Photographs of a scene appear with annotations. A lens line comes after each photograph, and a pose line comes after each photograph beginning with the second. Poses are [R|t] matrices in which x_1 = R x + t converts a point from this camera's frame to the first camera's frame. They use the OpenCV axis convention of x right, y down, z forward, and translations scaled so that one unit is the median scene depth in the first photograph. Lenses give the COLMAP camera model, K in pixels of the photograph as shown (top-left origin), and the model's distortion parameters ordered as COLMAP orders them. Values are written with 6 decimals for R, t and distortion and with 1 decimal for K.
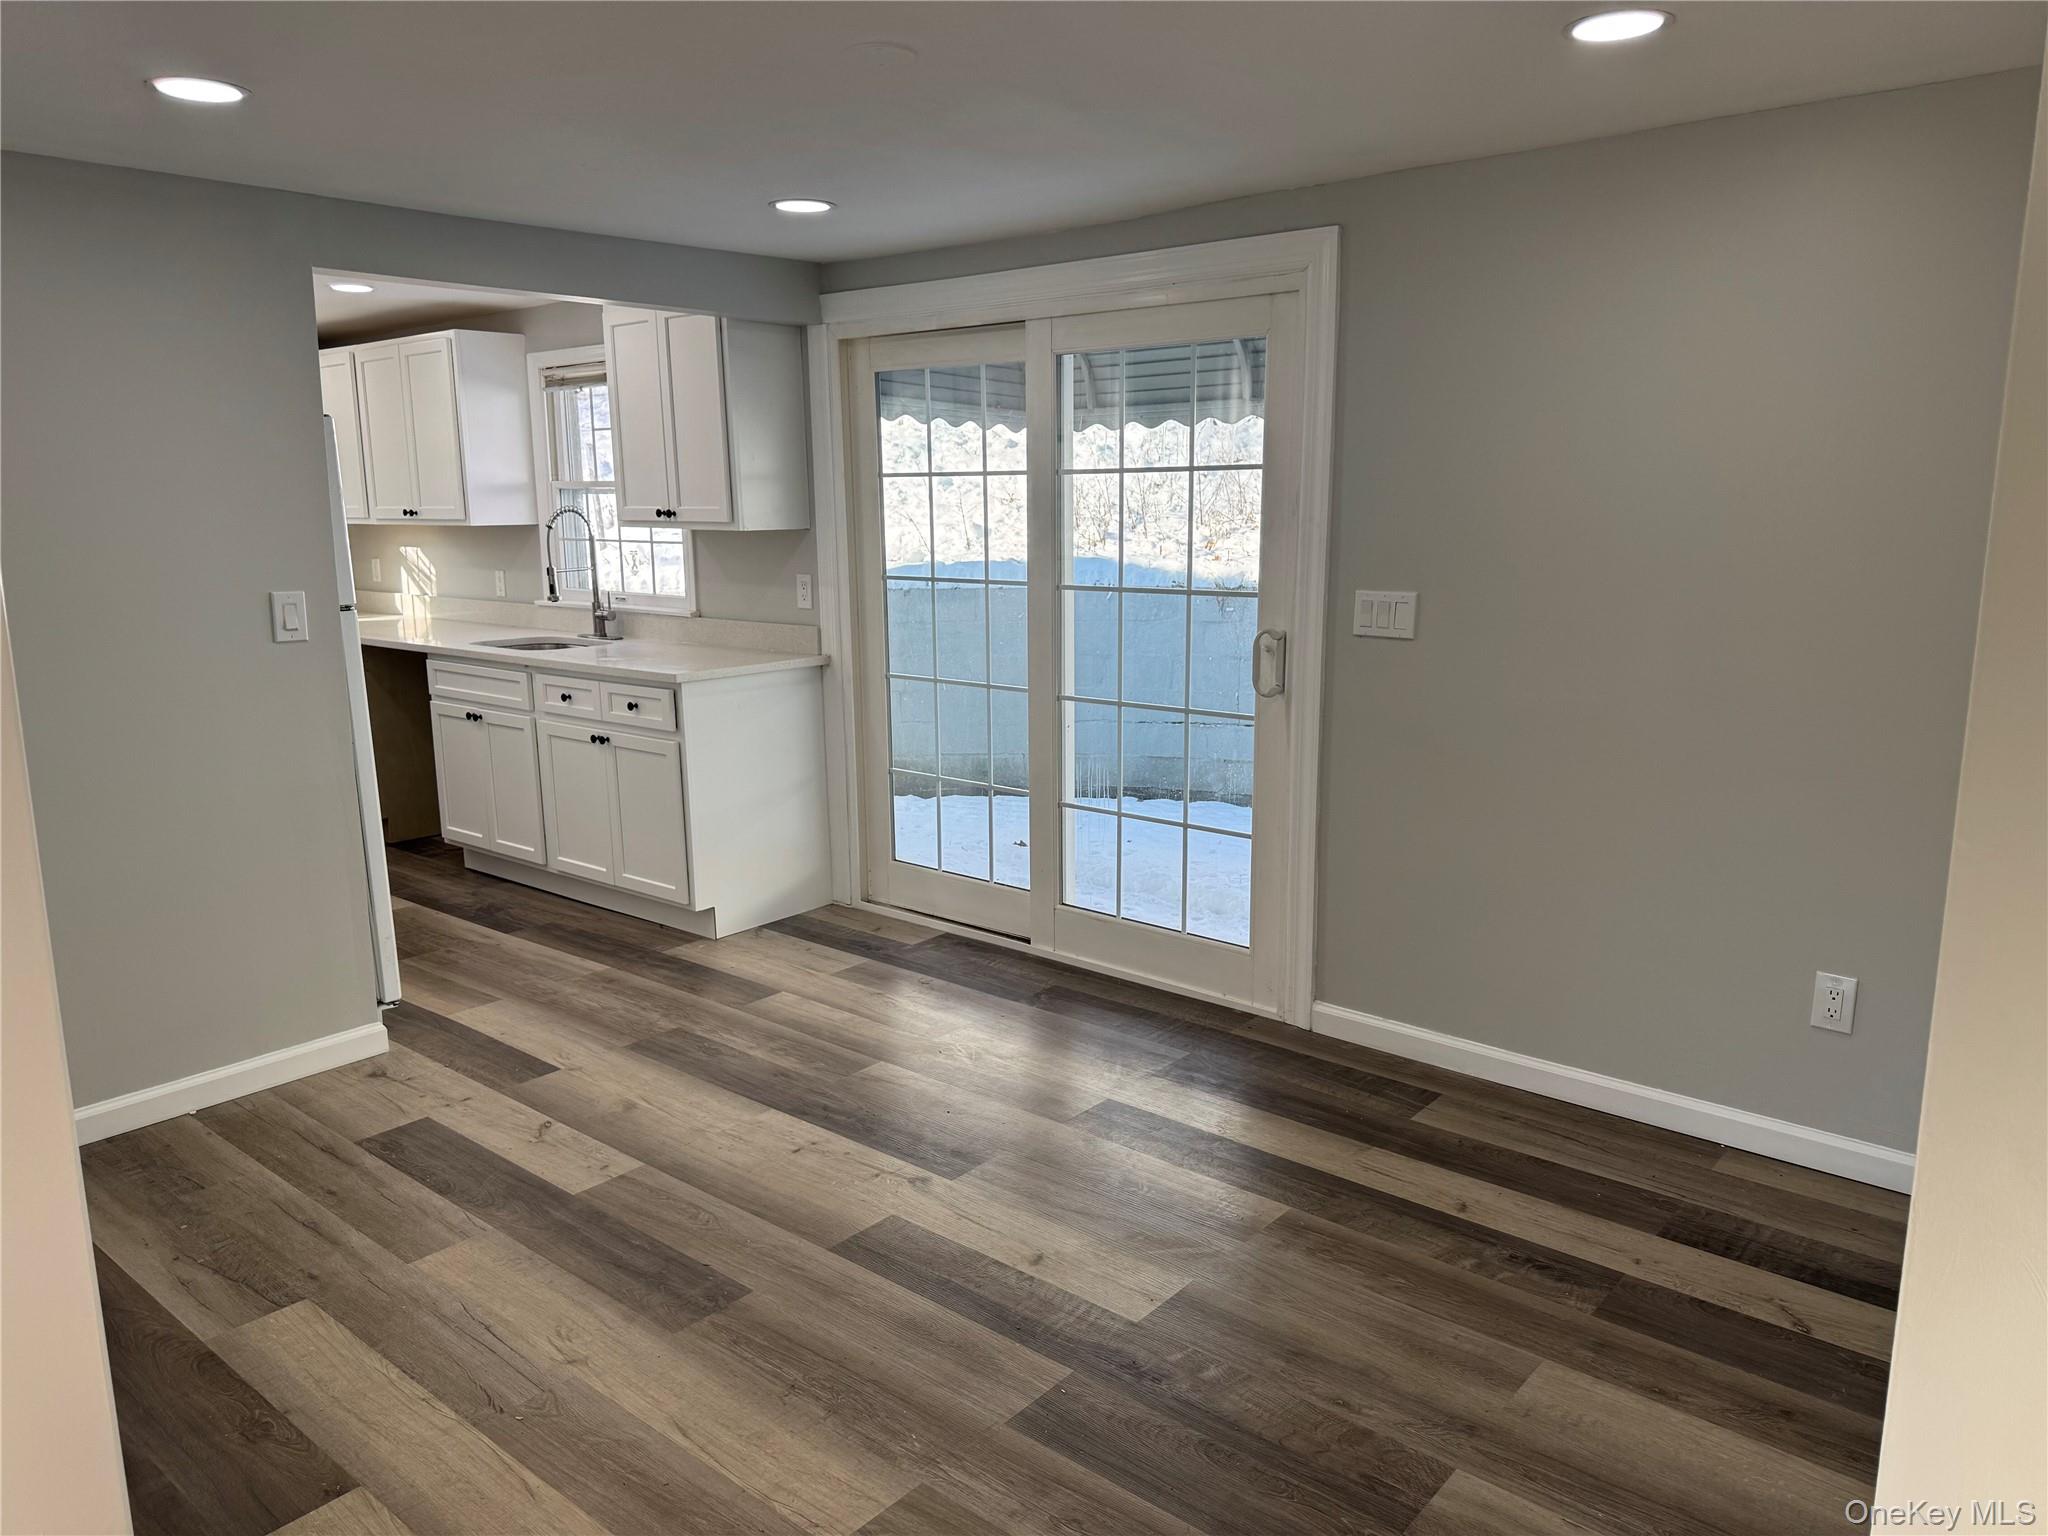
lens RADIAL K [[1417.1, 0, 1030.8], [0, 1417.1, 786.5], [0, 0, 1]] dist [0.056605, -0.063134]
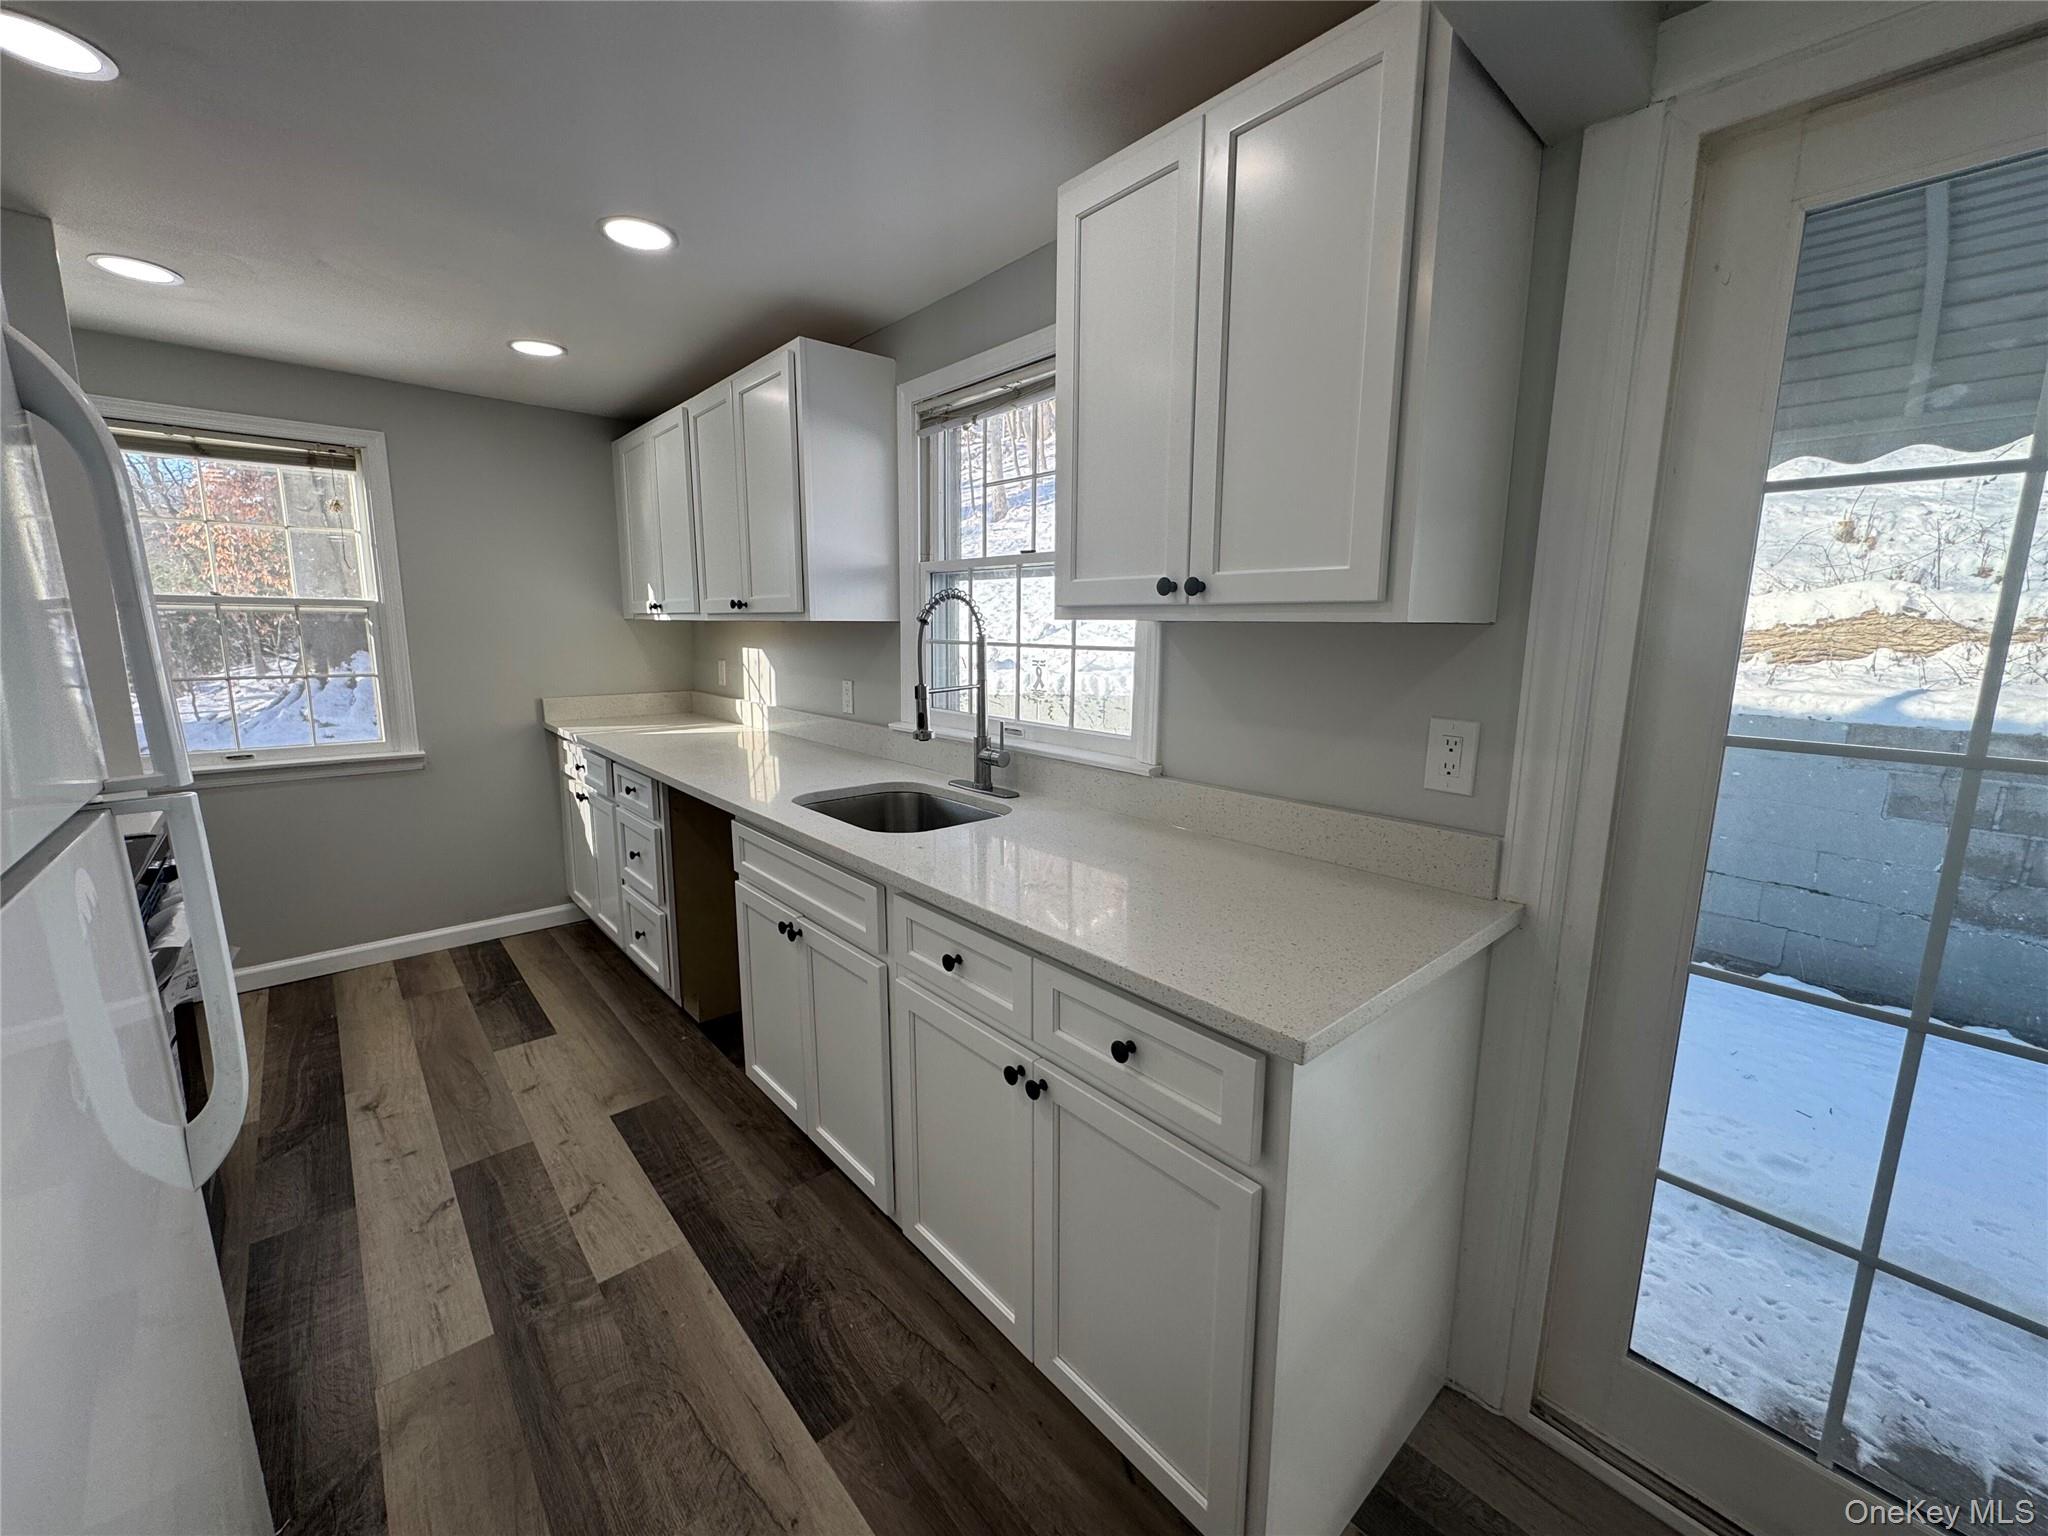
lens RADIAL K [[818.8, 0, 1014.3], [0, 818.8, 762.1], [0, 0, 1]] dist [0.002146, -0.000350]
pose [[0.986411, 0.037456, -0.159968, -0.229747], [-0.042118, 0.998778, -0.025850, -0.108898], [0.158804, 0.032236, 0.986784, 0.632342]]
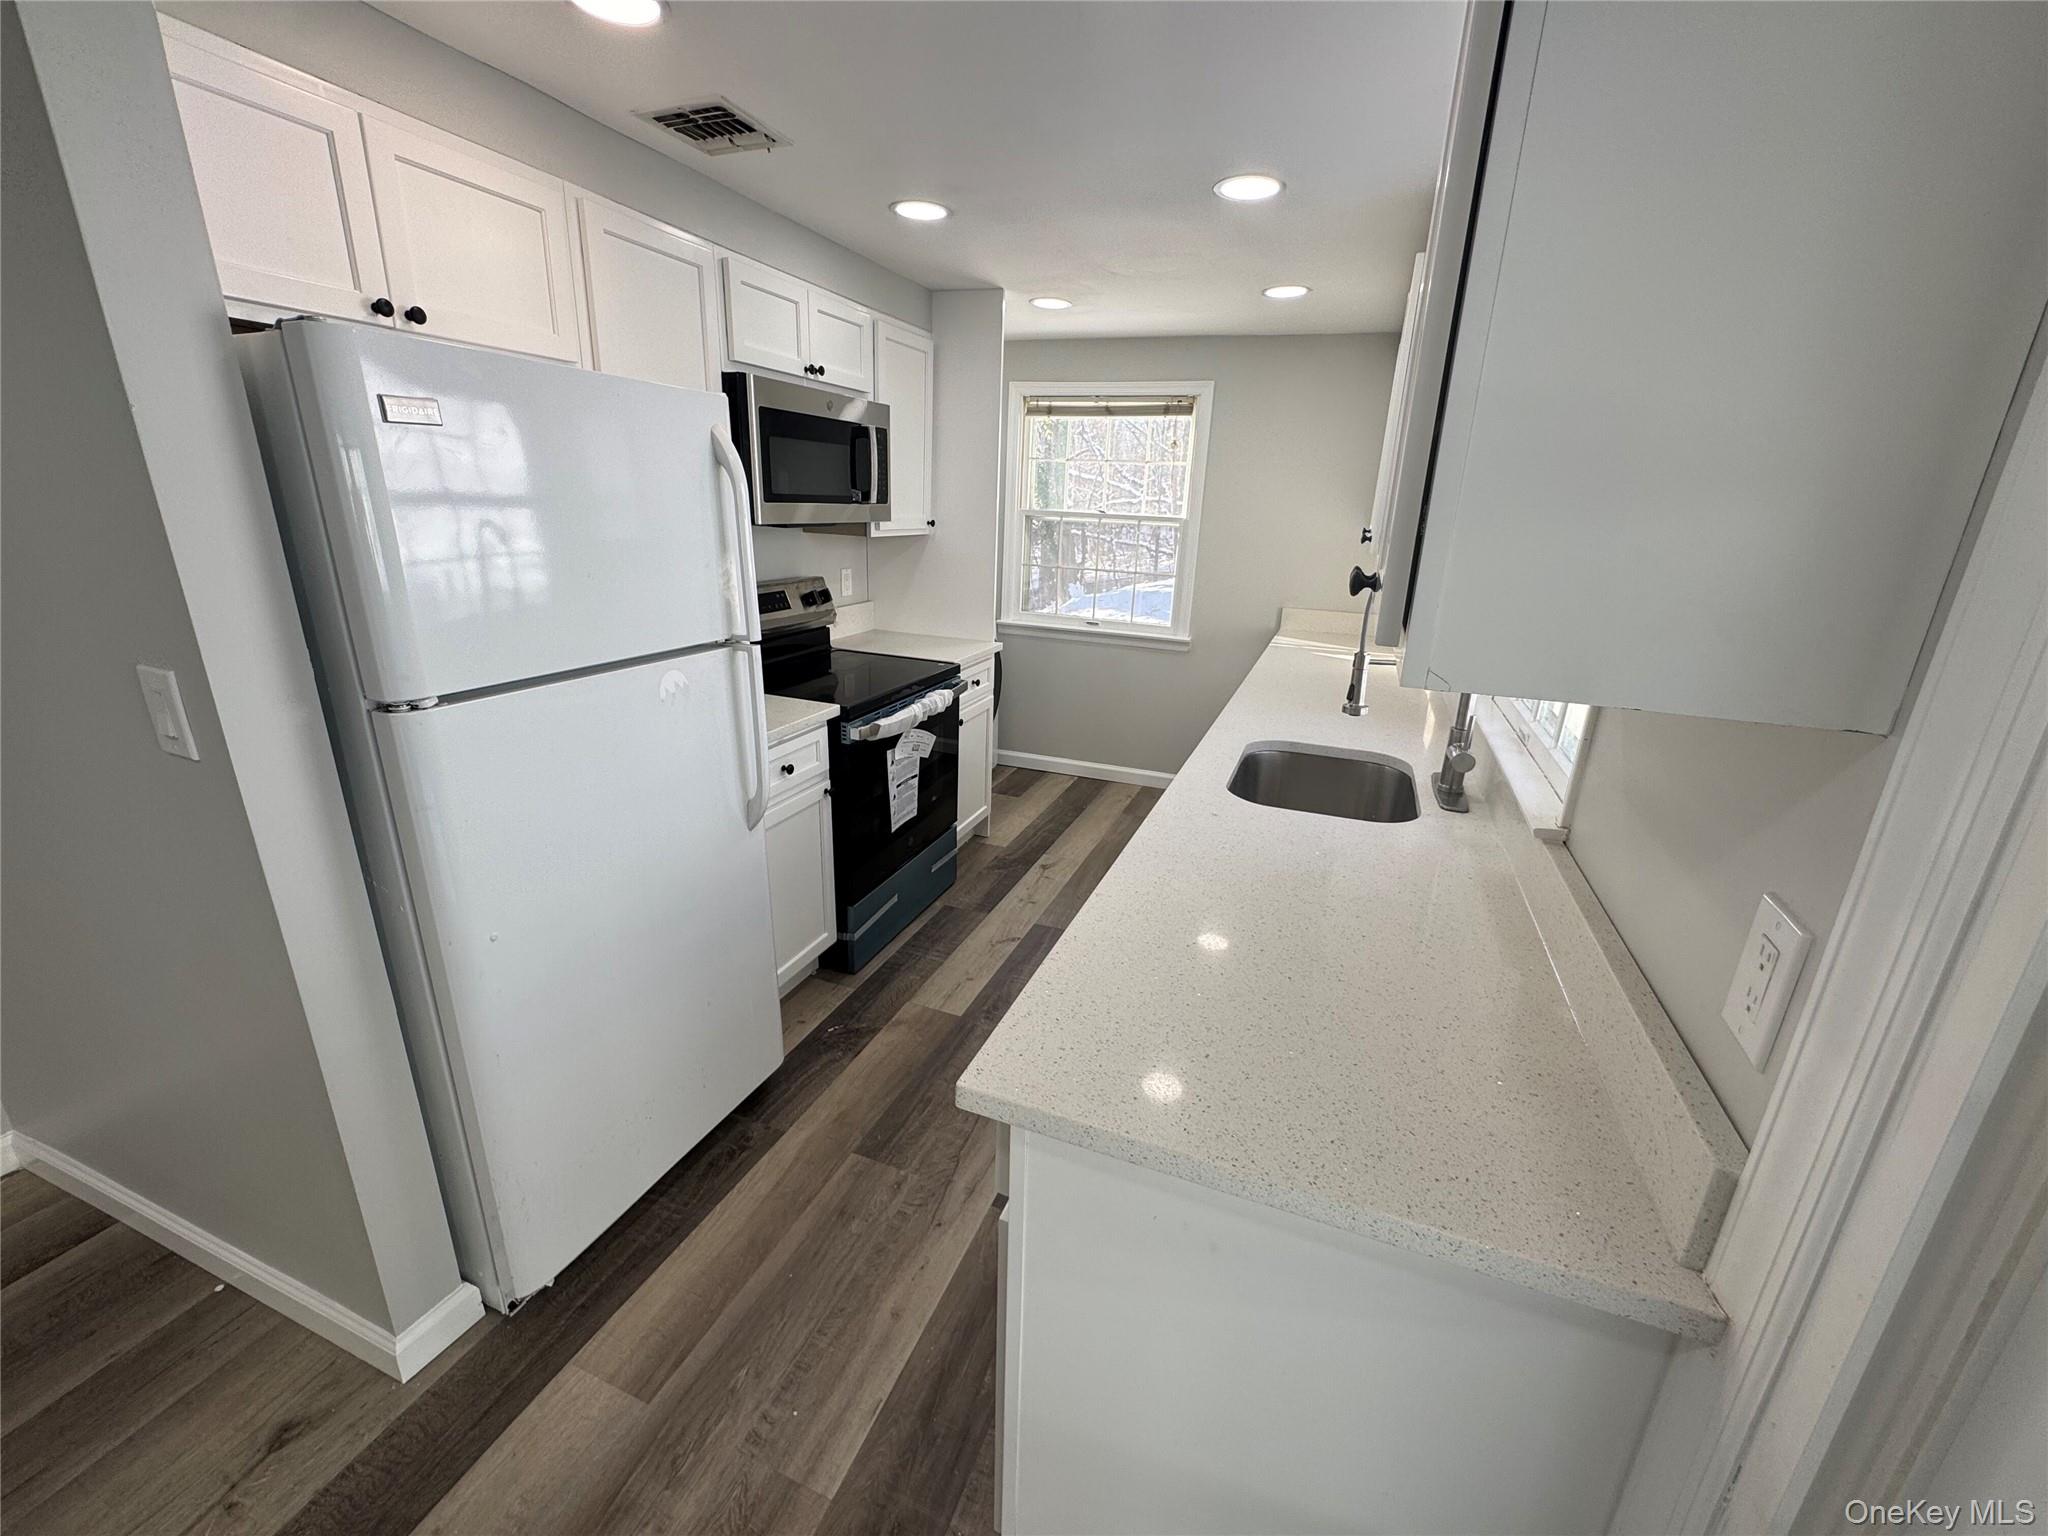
lens RADIAL K [[818.8, 0, 1027.5], [0, 818.8, 757.2], [0, 0, 1]] dist [0.002146, -0.000350]
pose [[0.315222, 0.302745, -0.899434, -0.078573], [-0.223727, 0.944745, 0.239588, -0.157377], [0.922270, 0.125704, 0.365536, 0.743589]]
